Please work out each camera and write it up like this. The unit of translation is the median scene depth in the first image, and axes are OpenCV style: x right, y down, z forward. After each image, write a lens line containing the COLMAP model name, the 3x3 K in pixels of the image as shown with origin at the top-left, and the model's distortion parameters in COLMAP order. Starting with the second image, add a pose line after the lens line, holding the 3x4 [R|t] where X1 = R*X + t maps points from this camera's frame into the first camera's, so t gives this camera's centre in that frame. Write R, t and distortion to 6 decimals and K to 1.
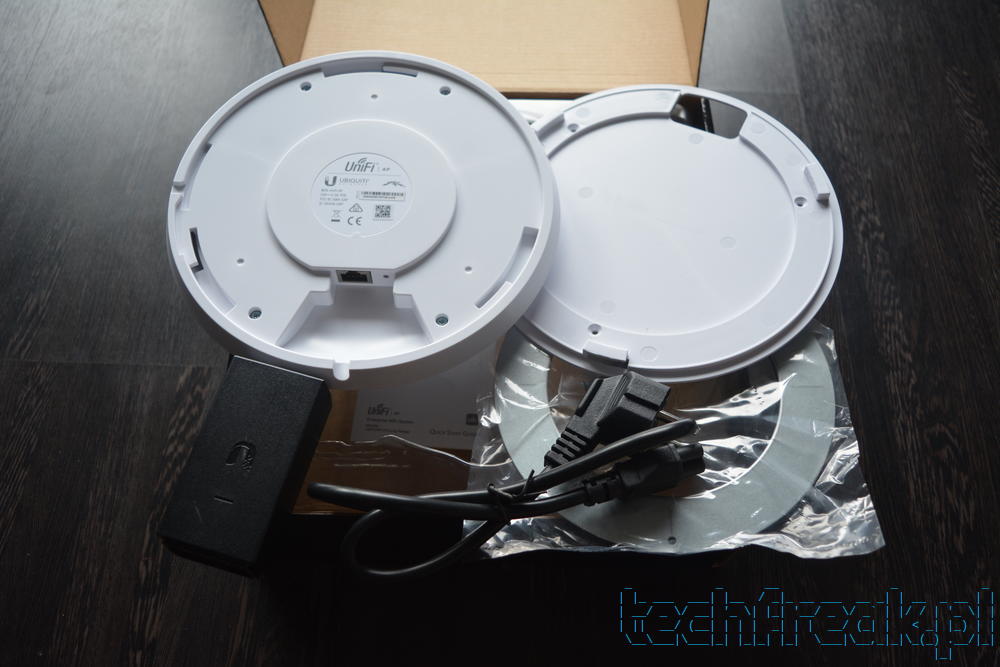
lens RADIAL K [[910.6, 0, 509.2], [0, 910.6, 329.4], [0, 0, 1]] dist [-0.071524, 0.000000]
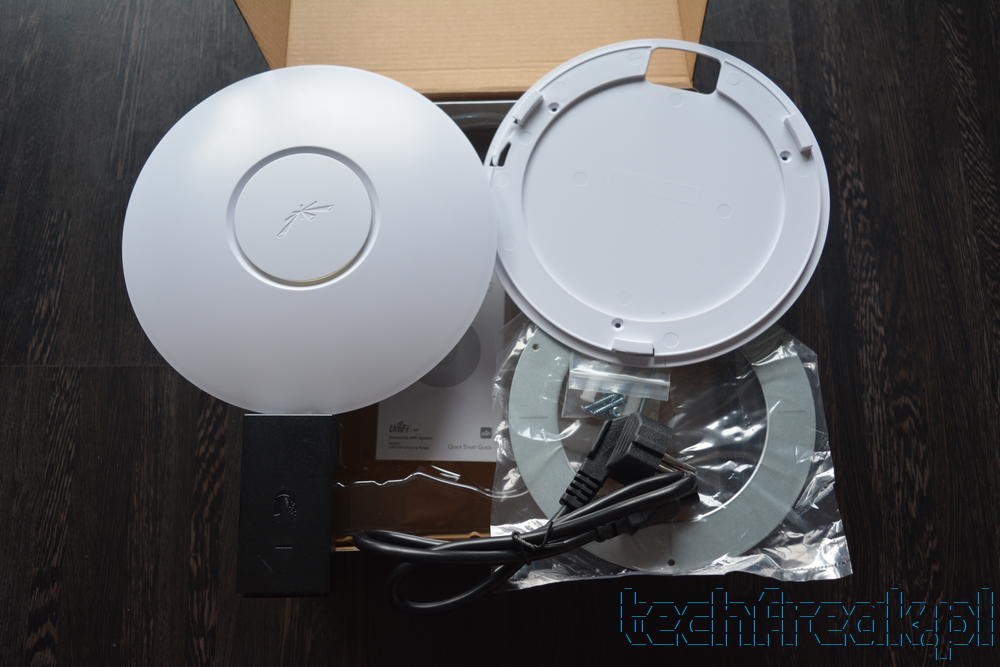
lens RADIAL K [[910.6, 0, 495.7], [0, 910.6, 338.4], [0, 0, 1]] dist [-0.071524, 0.000000]
pose [[0.998900, -0.033049, 0.033278, -0.056485], [0.022997, 0.963530, 0.266612, -0.277638], [-0.040875, -0.265553, 0.963229, -0.021639]]
